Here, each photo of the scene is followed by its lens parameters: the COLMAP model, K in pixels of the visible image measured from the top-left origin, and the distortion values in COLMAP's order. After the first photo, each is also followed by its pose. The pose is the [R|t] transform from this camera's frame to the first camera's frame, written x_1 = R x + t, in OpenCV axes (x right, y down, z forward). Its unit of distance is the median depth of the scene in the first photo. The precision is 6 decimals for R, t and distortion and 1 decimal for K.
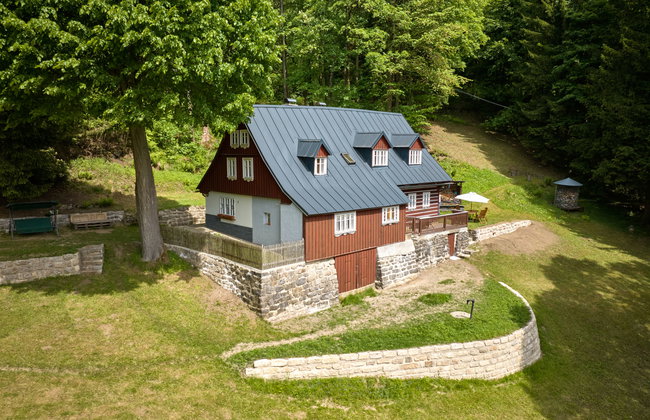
lens RADIAL K [[456.0, 0, 327.5], [0, 456.0, 209.3], [0, 0, 1]] dist [-0.039184, -0.003875]
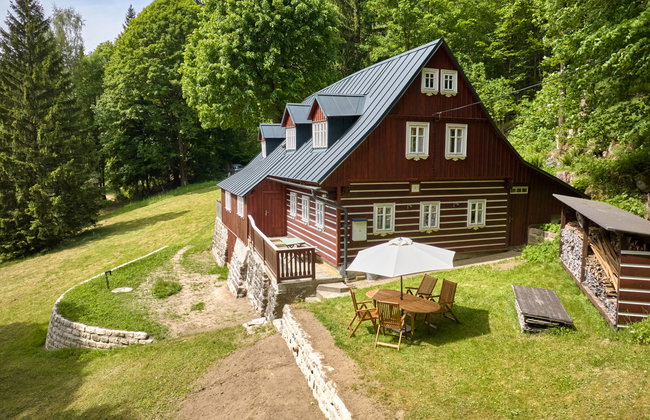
lens RADIAL K [[456.0, 0, 324.7], [0, 456.0, 208.4], [0, 0, 1]] dist [-0.039184, -0.003875]
pose [[-0.397932, 0.104208, -0.911477, 0.870884], [-0.113954, 0.980219, 0.161817, -0.142878], [0.910310, 0.168259, -0.378186, 1.503355]]
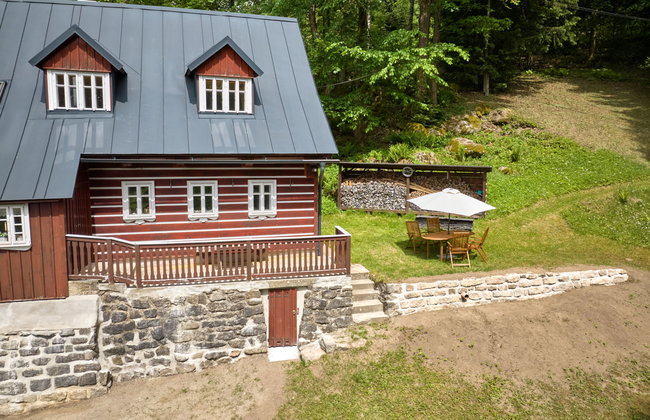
lens RADIAL K [[456.0, 0, 329.7], [0, 456.0, 207.5], [0, 0, 1]] dist [-0.039184, -0.003875]
pose [[0.896235, 0.056741, -0.439936, 0.570731], [-0.058571, 0.998239, 0.009427, -0.024947], [0.439696, 0.017319, 0.897980, 0.812236]]
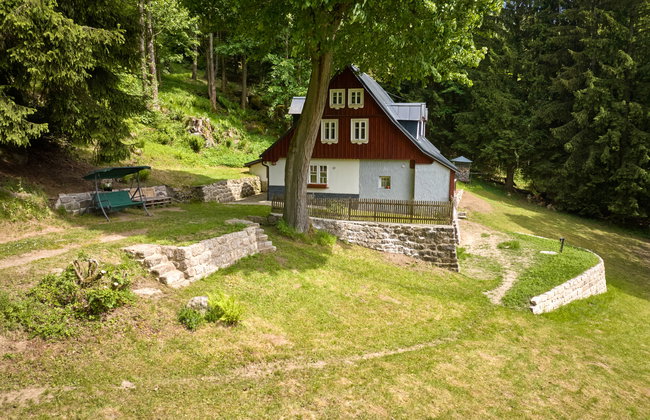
lens RADIAL K [[456.0, 0, 327.9], [0, 456.0, 207.5], [0, 0, 1]] dist [-0.039184, -0.003875]
pose [[0.857550, -0.055433, 0.511404, -0.704688], [0.054797, 0.998364, 0.016329, 0.049868], [-0.511473, 0.014021, 0.859185, 0.216992]]
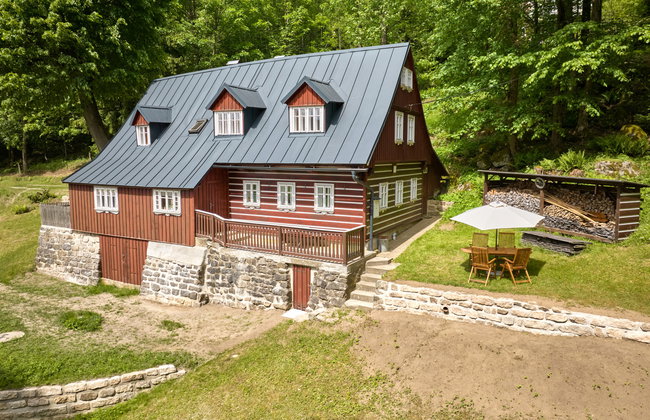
lens RADIAL K [[456.0, 0, 326.3], [0, 456.0, 210.1], [0, 0, 1]] dist [-0.039184, -0.003875]
pose [[0.307395, 0.111541, -0.945022, 0.906183], [-0.118167, 0.989894, 0.078400, -0.060877], [0.944217, 0.087571, 0.317469, 1.039237]]
